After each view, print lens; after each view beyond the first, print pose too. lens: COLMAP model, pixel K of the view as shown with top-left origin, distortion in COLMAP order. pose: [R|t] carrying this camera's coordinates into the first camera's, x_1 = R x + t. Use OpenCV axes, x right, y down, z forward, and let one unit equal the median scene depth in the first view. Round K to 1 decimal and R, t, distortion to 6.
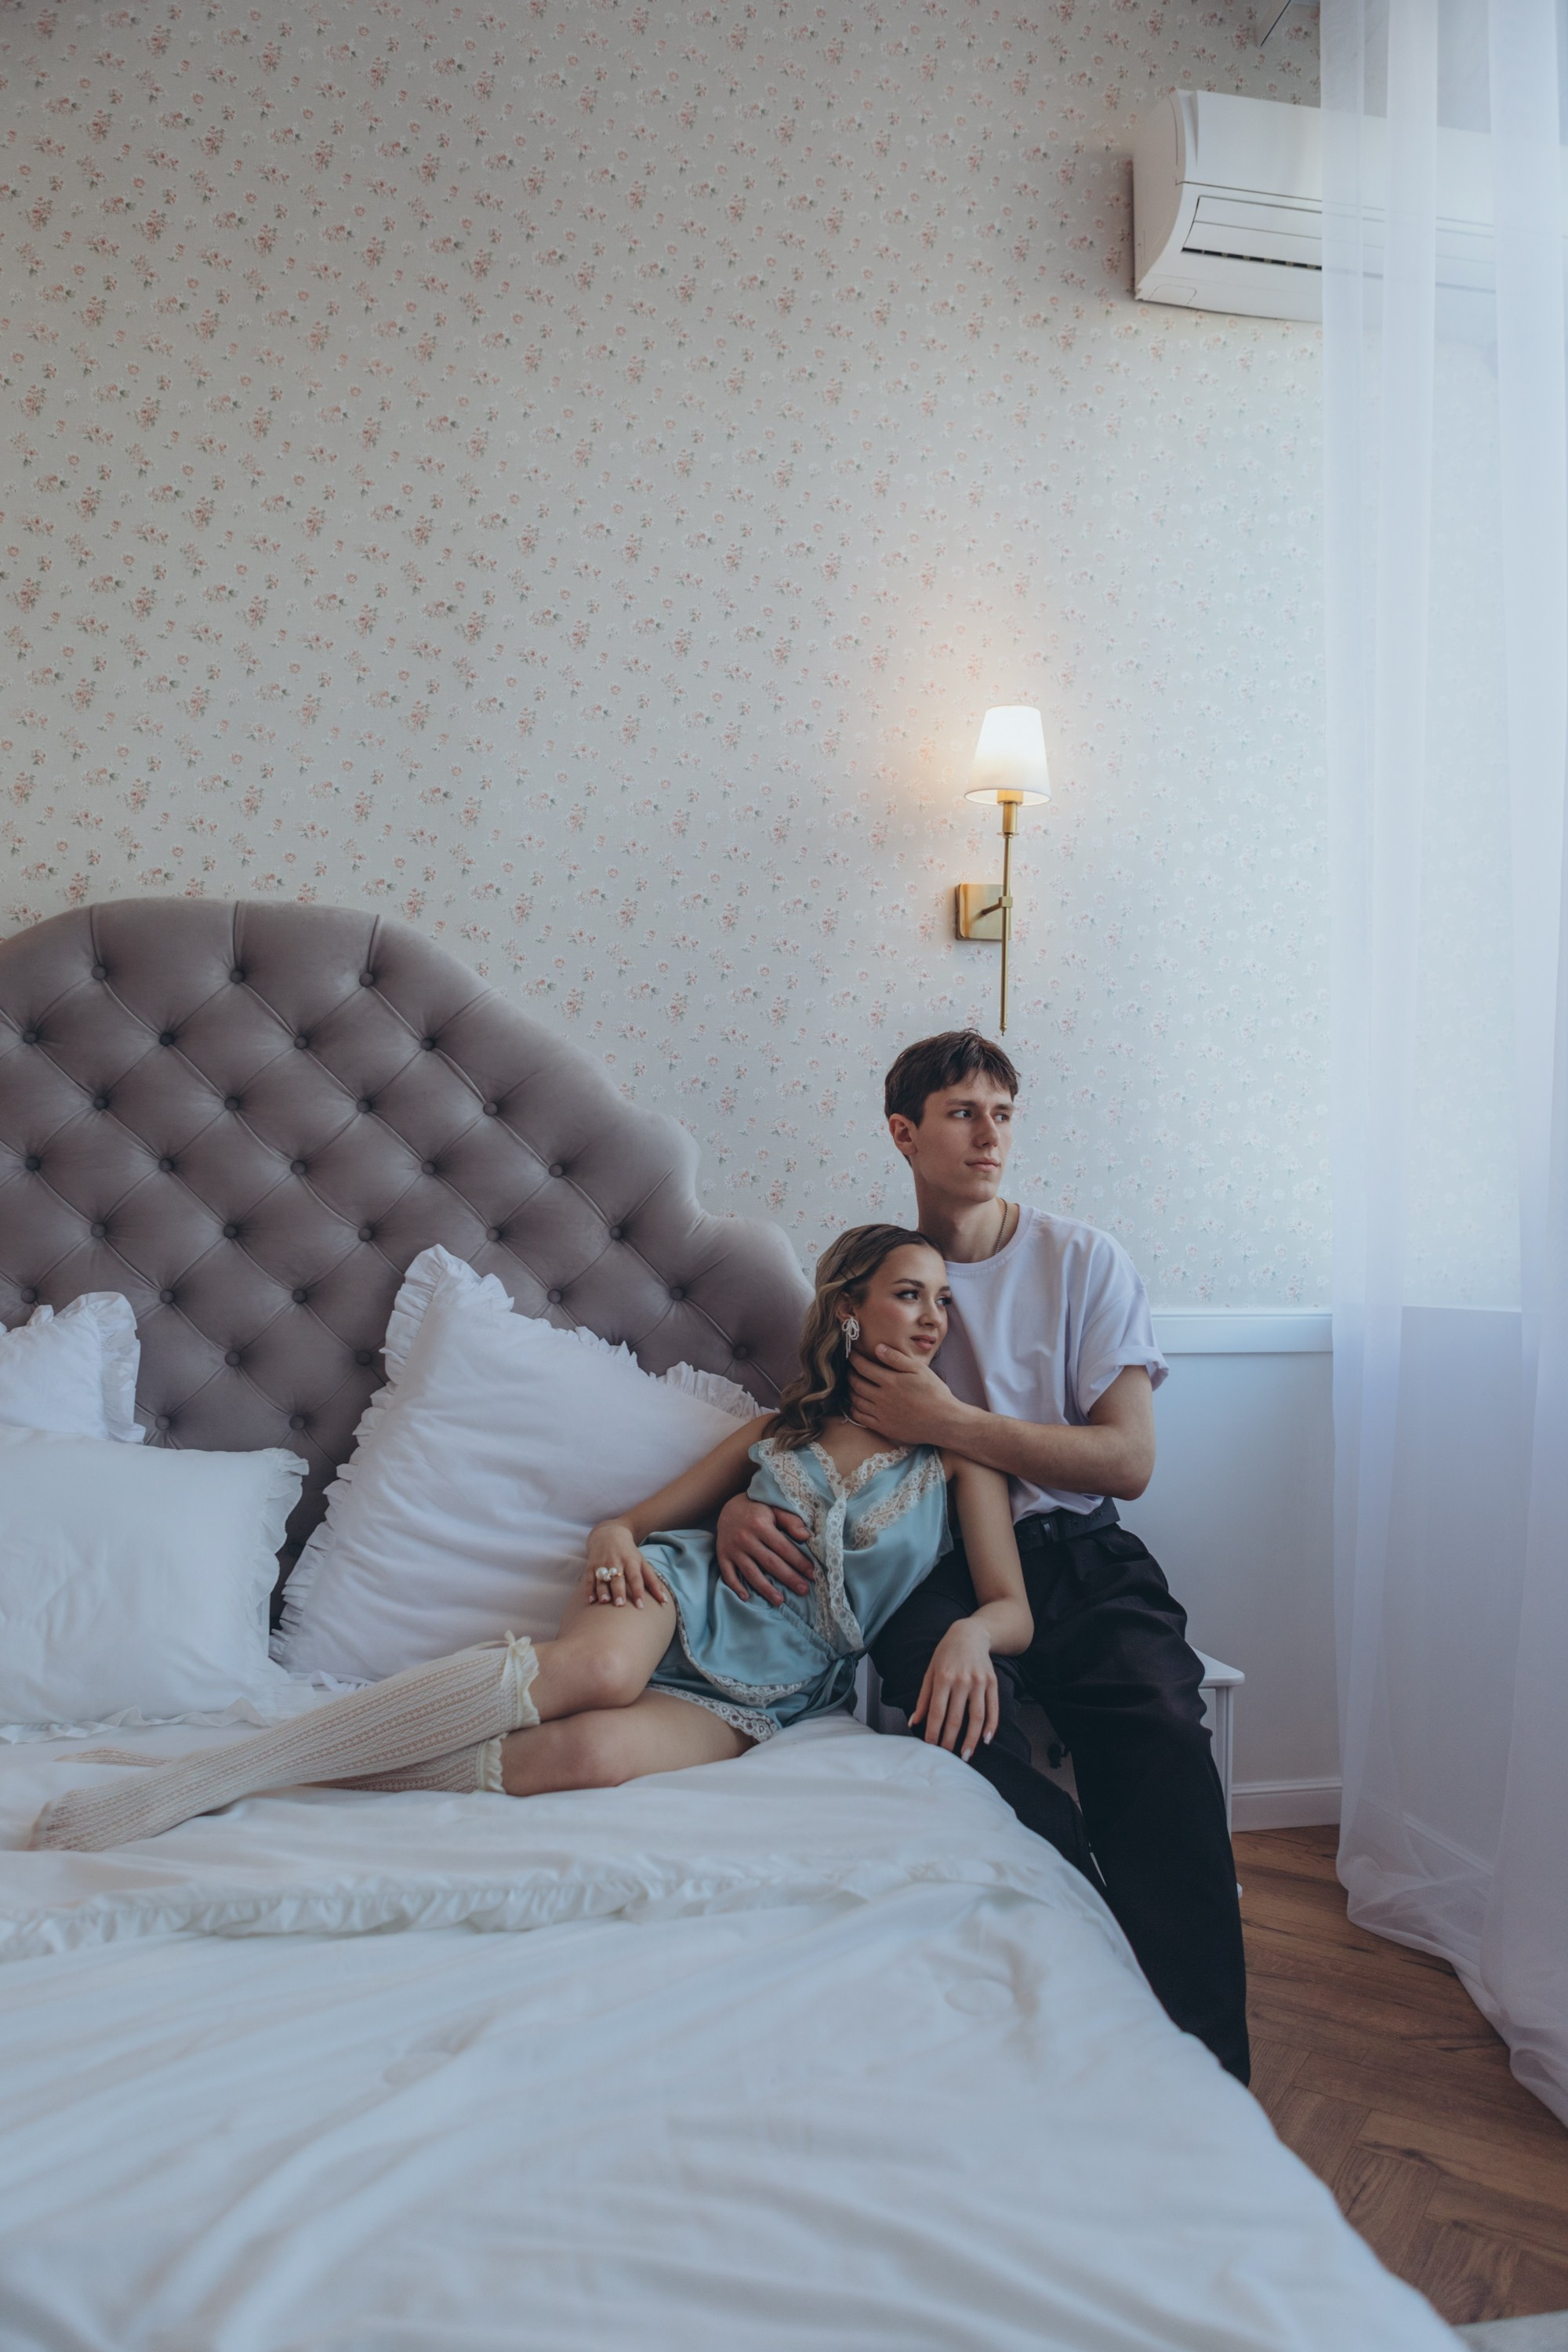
lens RADIAL K [[1646.7, 0, 770.3], [0, 1646.7, 1193.4], [0, 0, 1]] dist [0.001637, 0.000112]
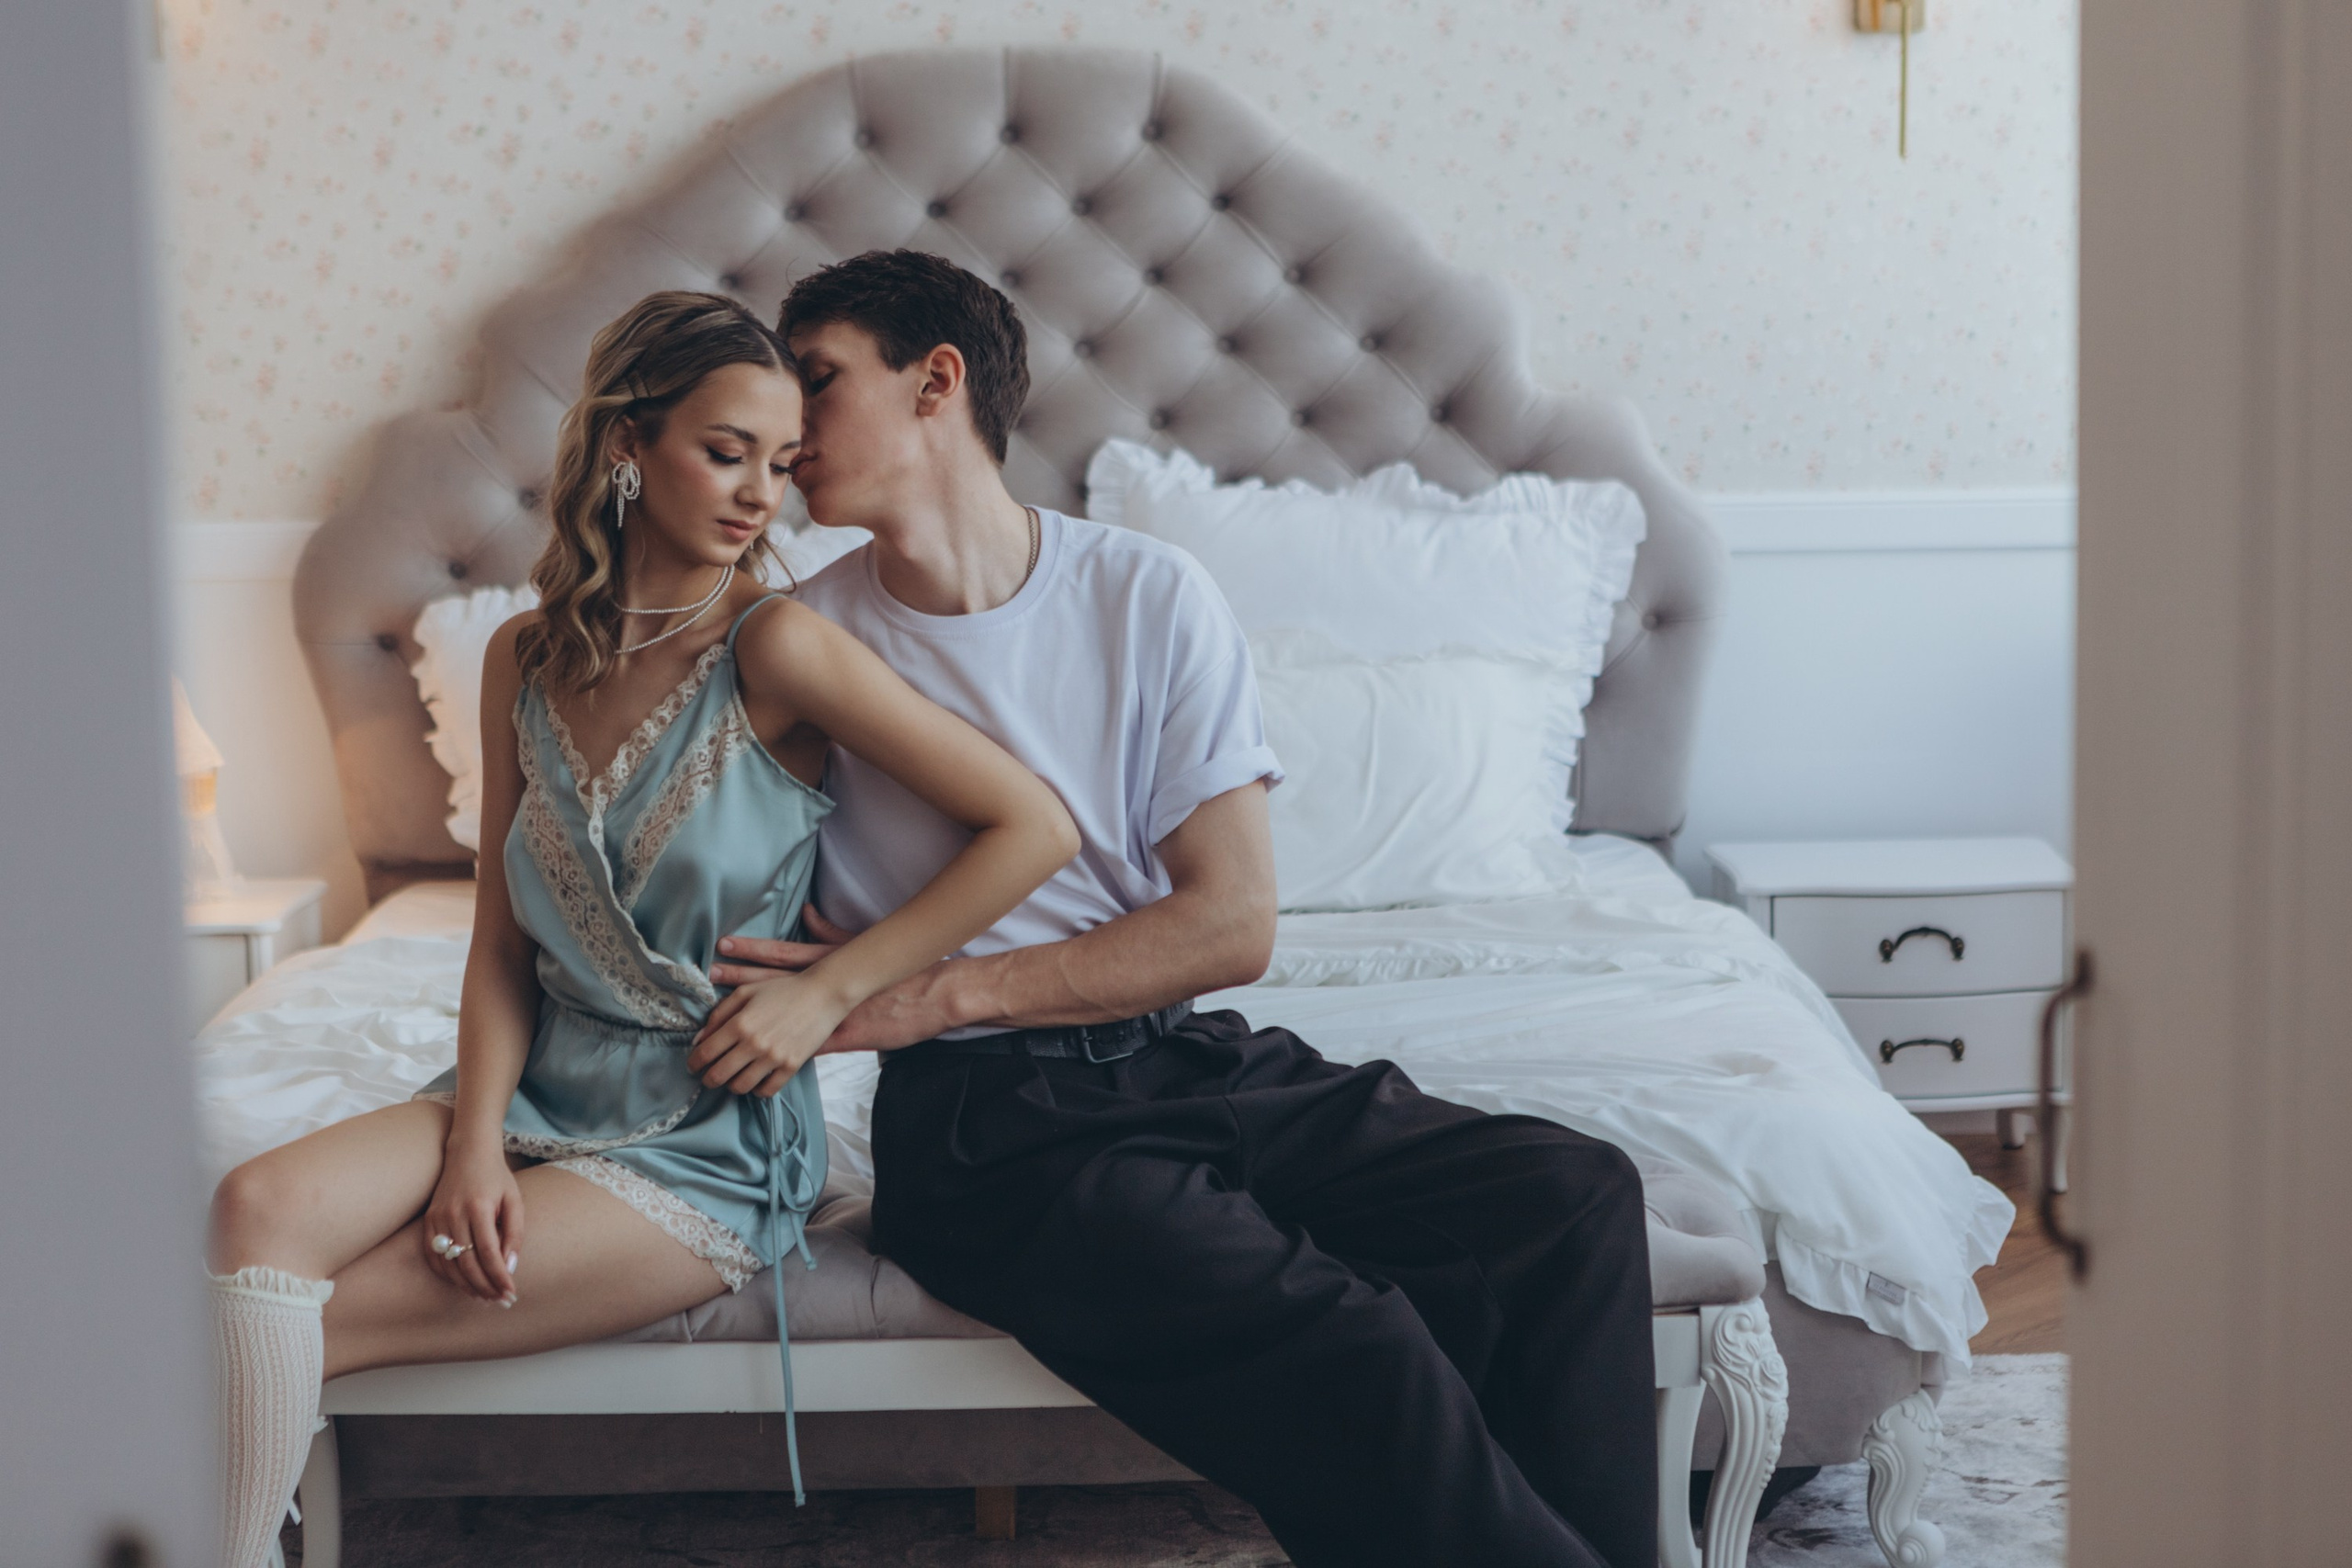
lens RADIAL K [[4541.8, 0, 1169.5], [0, 4541.8, 785.9], [0, 0, 1]] dist [-0.004823, 0.000000]
pose [[0.986864, -0.003712, -0.161510, 0.159636], [0.029476, 0.987091, 0.157422, -0.170194], [0.158840, -0.160115, 0.974235, -1.450735]]
